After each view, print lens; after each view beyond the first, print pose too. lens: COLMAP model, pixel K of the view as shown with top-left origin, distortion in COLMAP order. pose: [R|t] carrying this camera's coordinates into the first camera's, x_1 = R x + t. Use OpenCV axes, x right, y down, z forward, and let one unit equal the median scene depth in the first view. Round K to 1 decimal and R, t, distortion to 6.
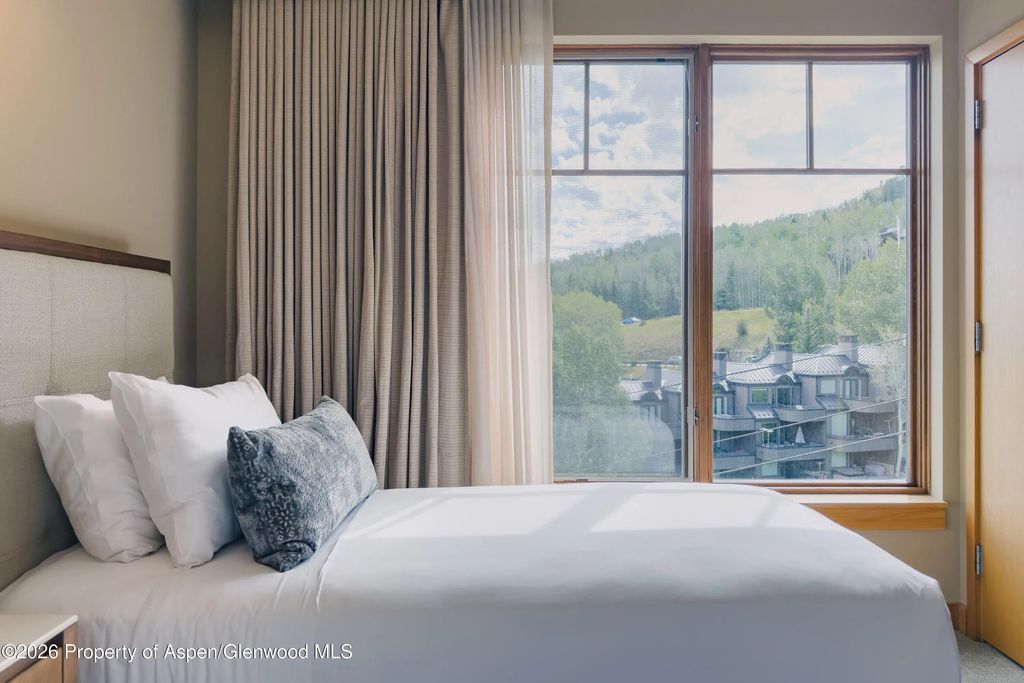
lens RADIAL K [[742.4, 0, 505.4], [0, 742.4, 323.2], [0, 0, 1]] dist [0.002649, -0.018977]
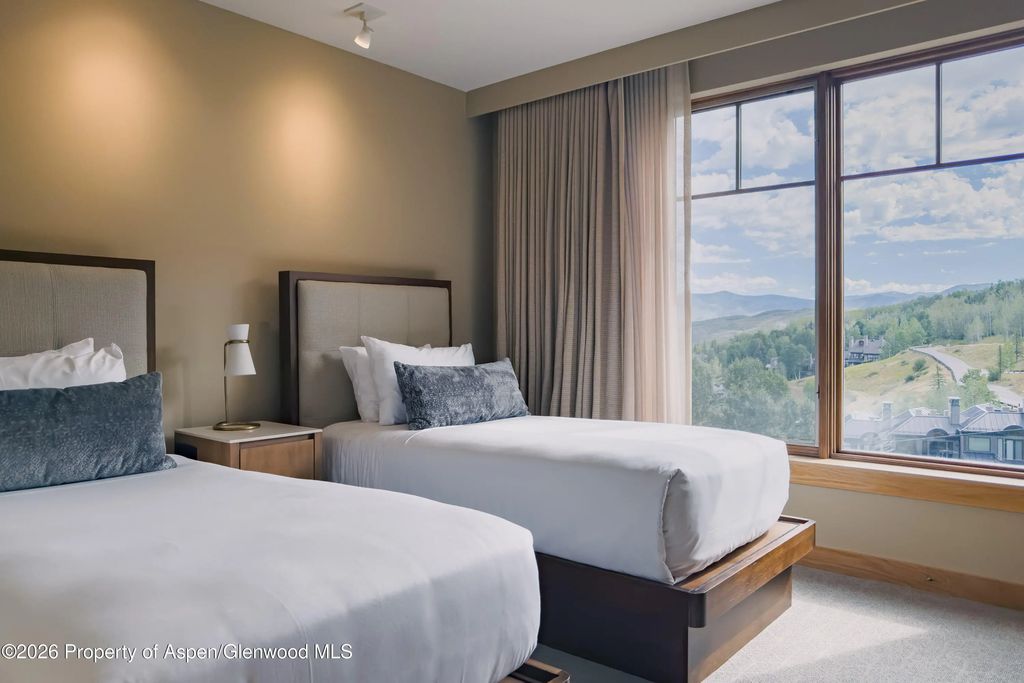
lens RADIAL K [[742.4, 0, 511.5], [0, 742.4, 339.1], [0, 0, 1]] dist [0.002649, -0.018977]
pose [[0.777778, 0.005315, -0.628516, 0.647817], [0.005024, 0.999880, 0.014673, 0.026222], [0.628519, -0.014571, 0.777658, -0.227619]]
